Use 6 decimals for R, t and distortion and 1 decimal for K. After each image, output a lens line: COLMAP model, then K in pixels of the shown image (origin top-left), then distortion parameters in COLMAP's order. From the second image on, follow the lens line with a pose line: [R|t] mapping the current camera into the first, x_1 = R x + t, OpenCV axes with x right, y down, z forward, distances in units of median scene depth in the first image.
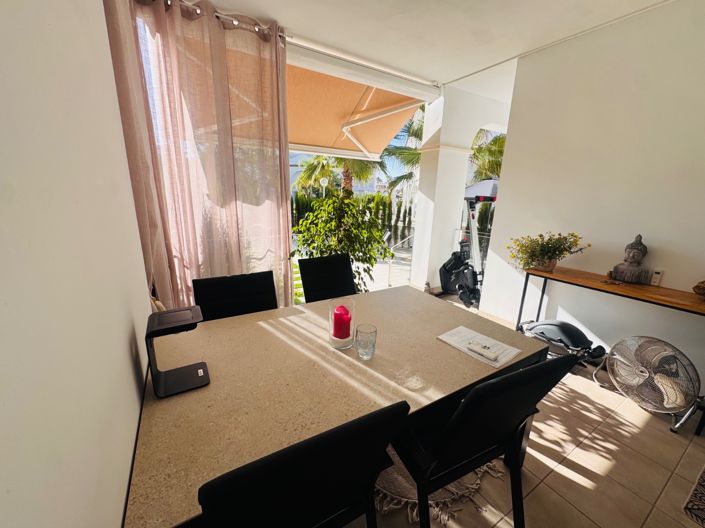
lens RADIAL K [[280.9, 0, 356.9], [0, 280.9, 264.1], [0, 0, 1]] dist [-0.003041, -0.000291]
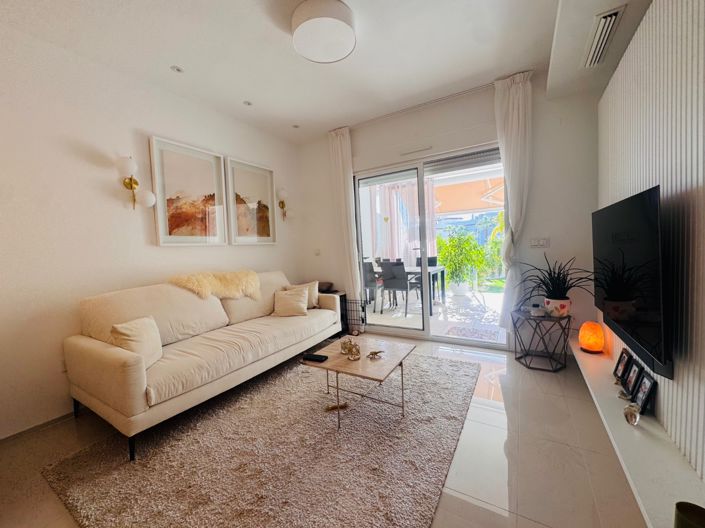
lens RADIAL K [[280.9, 0, 356.9], [0, 280.9, 264.1], [0, 0, 1]] dist [-0.003041, -0.000291]
pose [[0.473145, -0.005262, -0.880969, 2.039717], [-0.157119, 0.983446, -0.090259, 0.402264], [0.866860, 0.181122, 0.464486, -0.859868]]
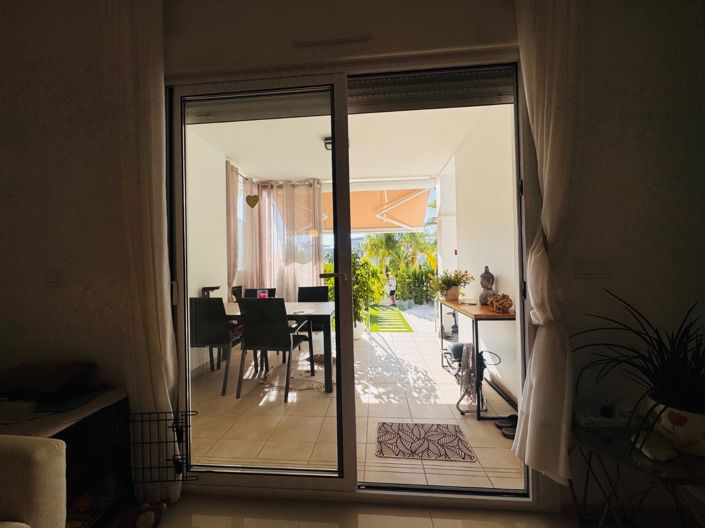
lens RADIAL K [[280.9, 0, 356.9], [0, 280.9, 264.1], [0, 0, 1]] dist [-0.003041, -0.000291]
pose [[0.817433, -0.055874, -0.573308, 1.249083], [-0.098586, 0.967028, -0.234812, 0.244185], [0.567525, 0.248463, 0.784972, -0.342765]]
